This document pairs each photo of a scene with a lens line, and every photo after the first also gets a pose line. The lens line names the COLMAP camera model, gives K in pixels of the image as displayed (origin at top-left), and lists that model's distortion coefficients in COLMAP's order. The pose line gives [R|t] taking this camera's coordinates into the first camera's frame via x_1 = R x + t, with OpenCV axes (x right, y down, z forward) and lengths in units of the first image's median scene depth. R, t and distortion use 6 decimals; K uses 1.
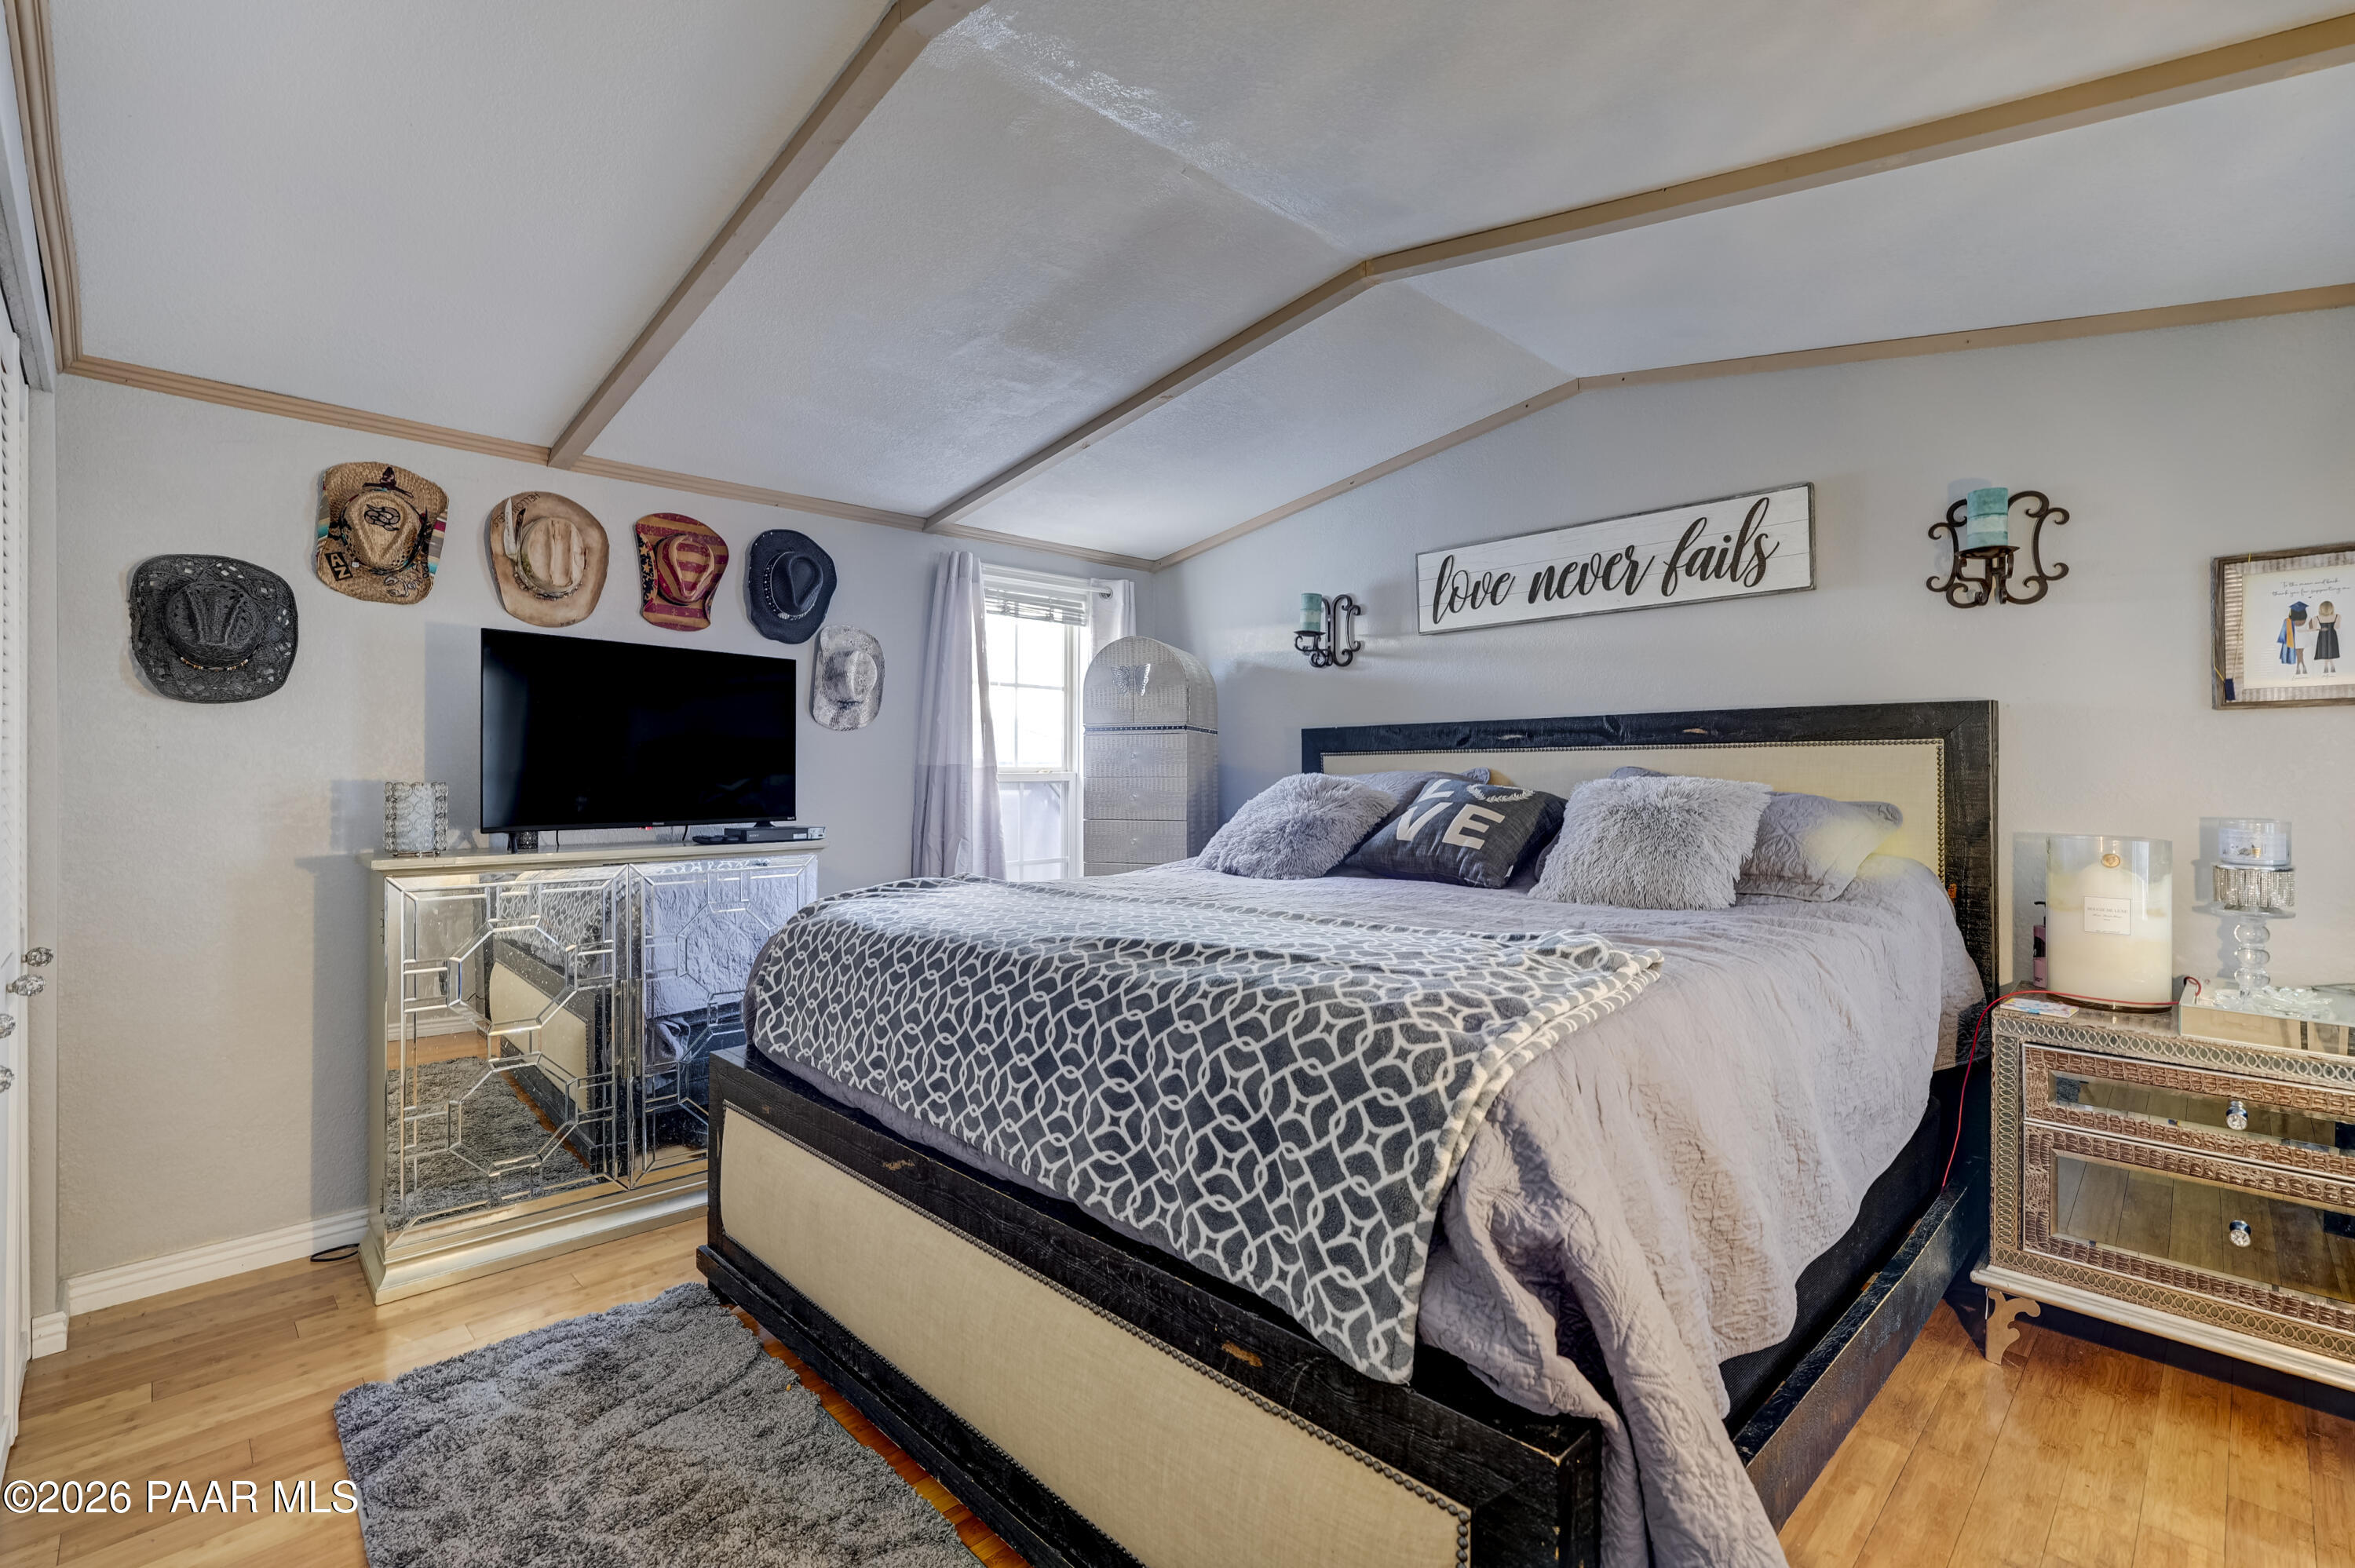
lens RADIAL K [[1074.6, 0, 1170.0], [0, 1074.6, 812.9], [0, 0, 1]] dist [-0.017249, 0.012526]
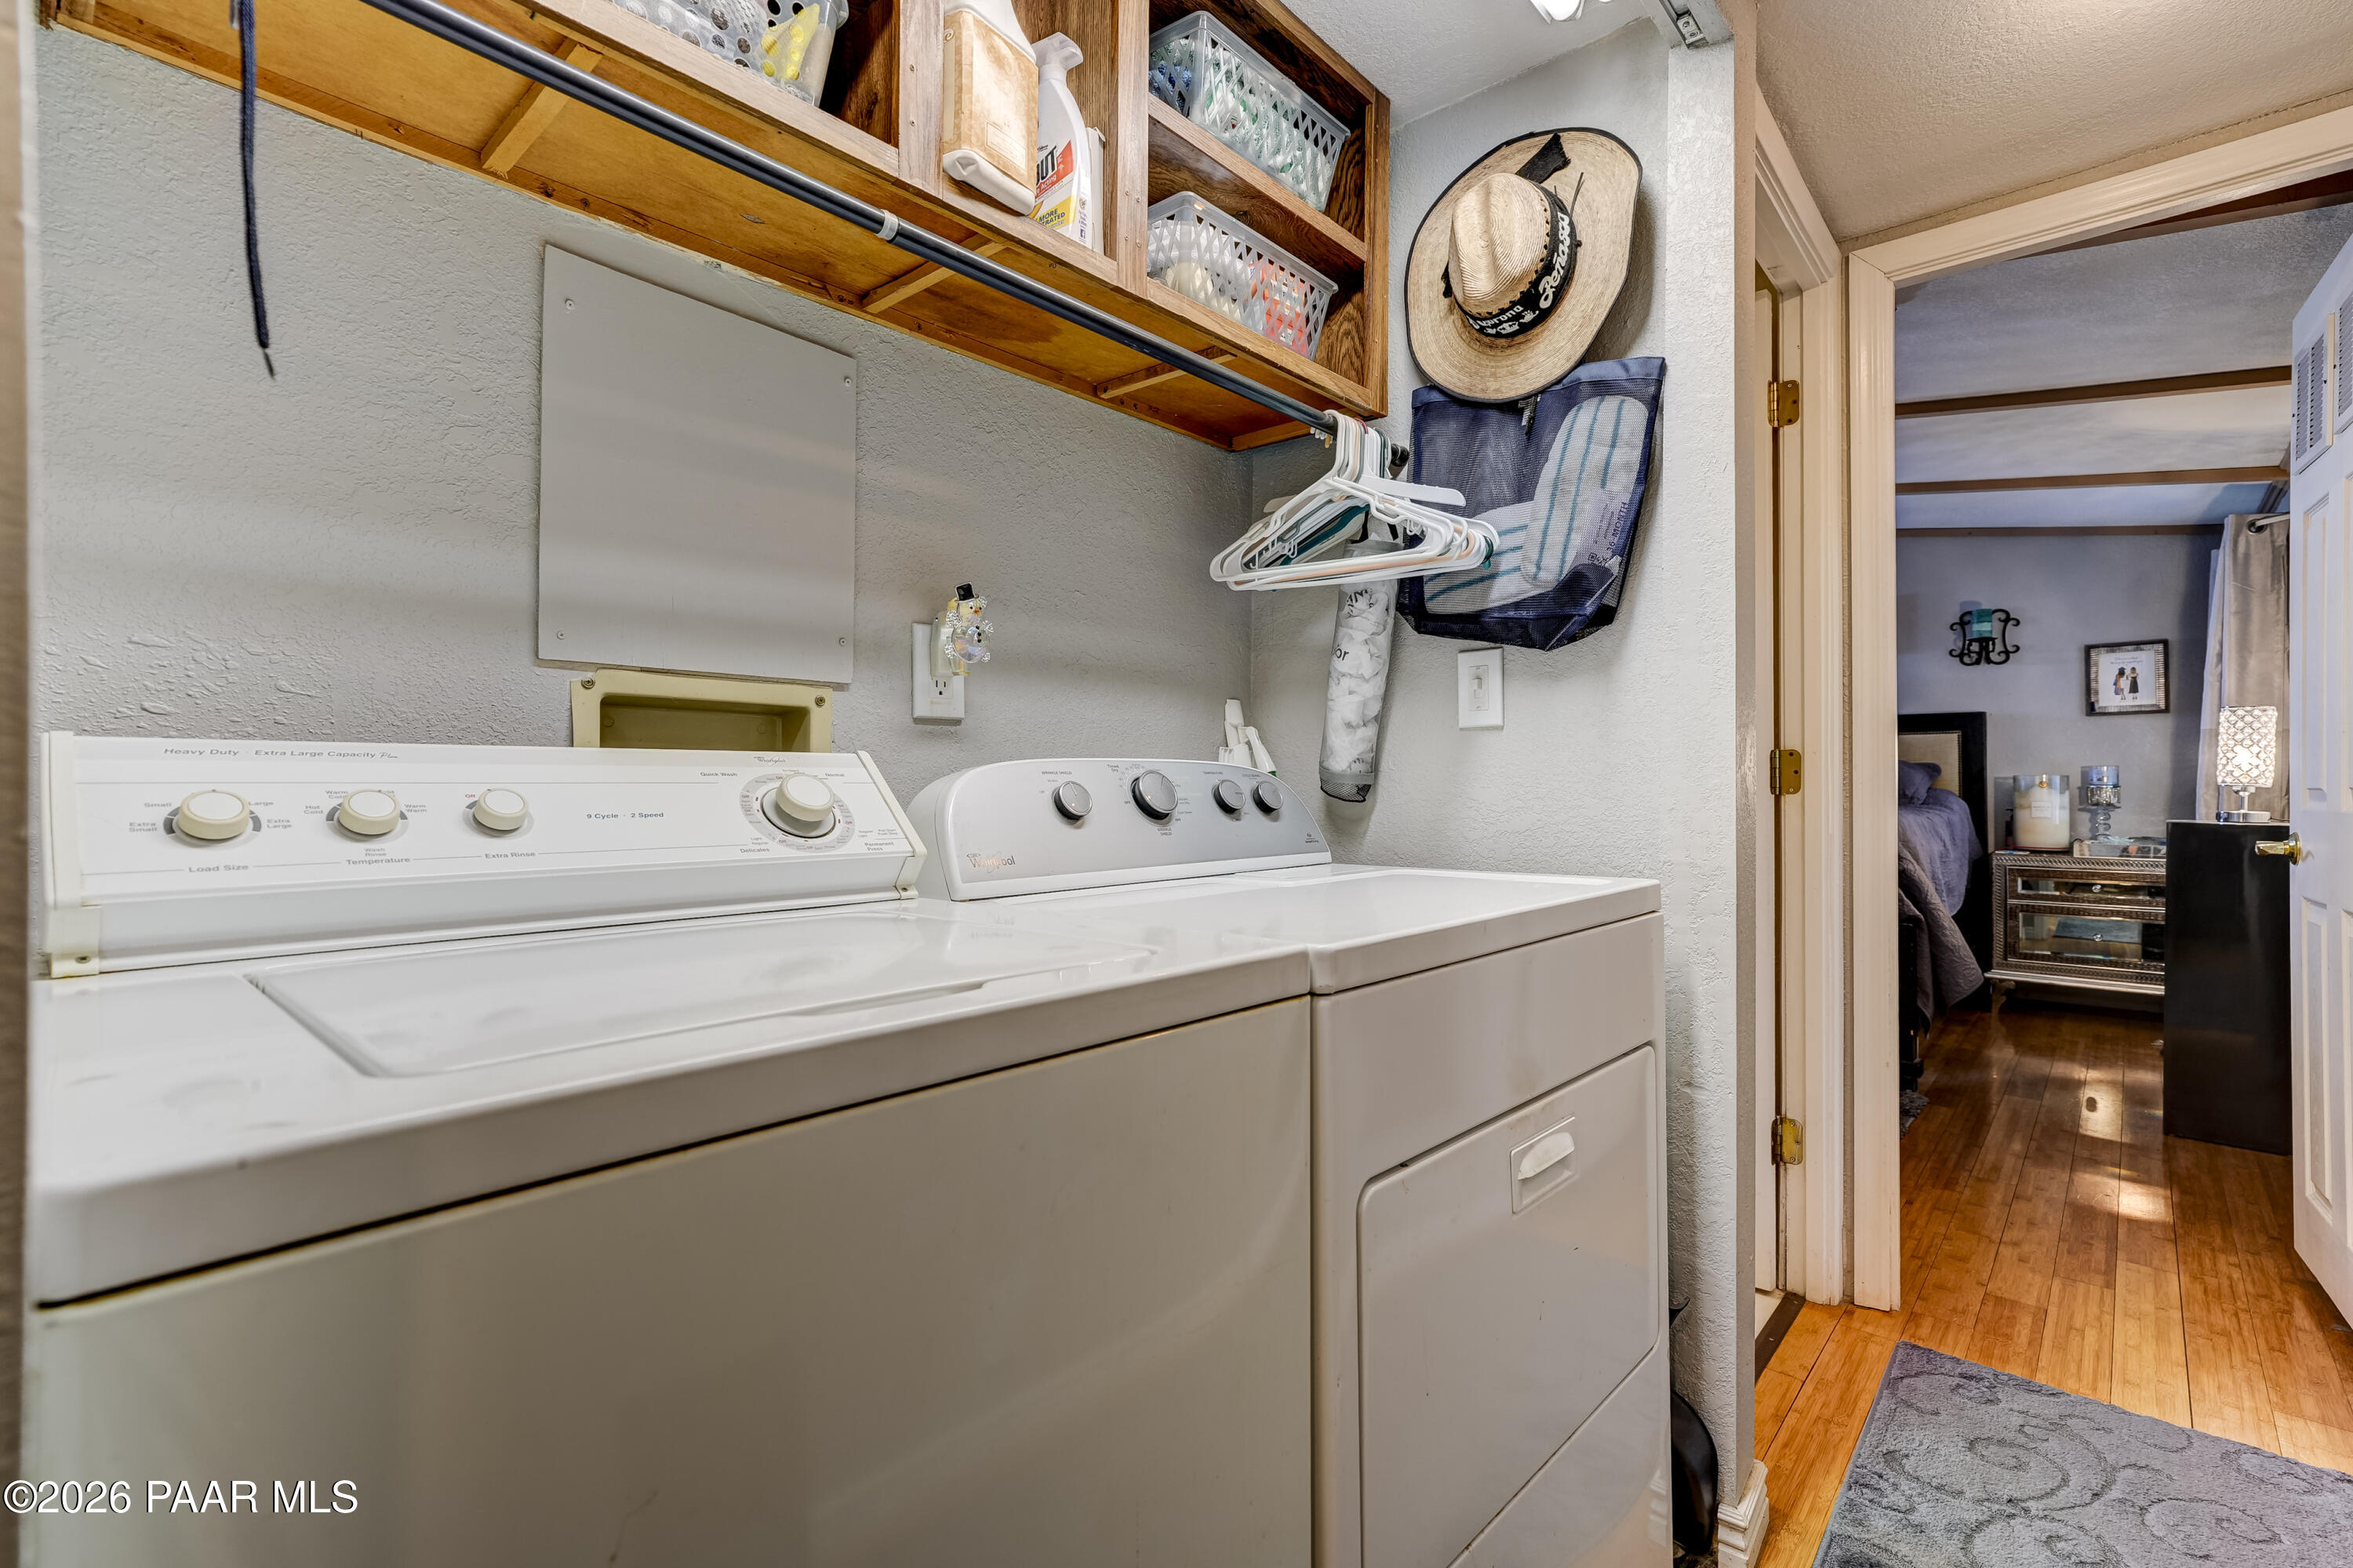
lens RADIAL K [[1073.9, 0, 1169.0], [0, 1073.9, 812.9], [0, 0, 1]] dist [-0.017249, 0.012526]
pose [[0.998379, -0.004571, 0.056723, -0.994160], [0.005148, 0.999936, -0.010037, 0.110622], [-0.056674, 0.010312, 0.998339, -1.042520]]
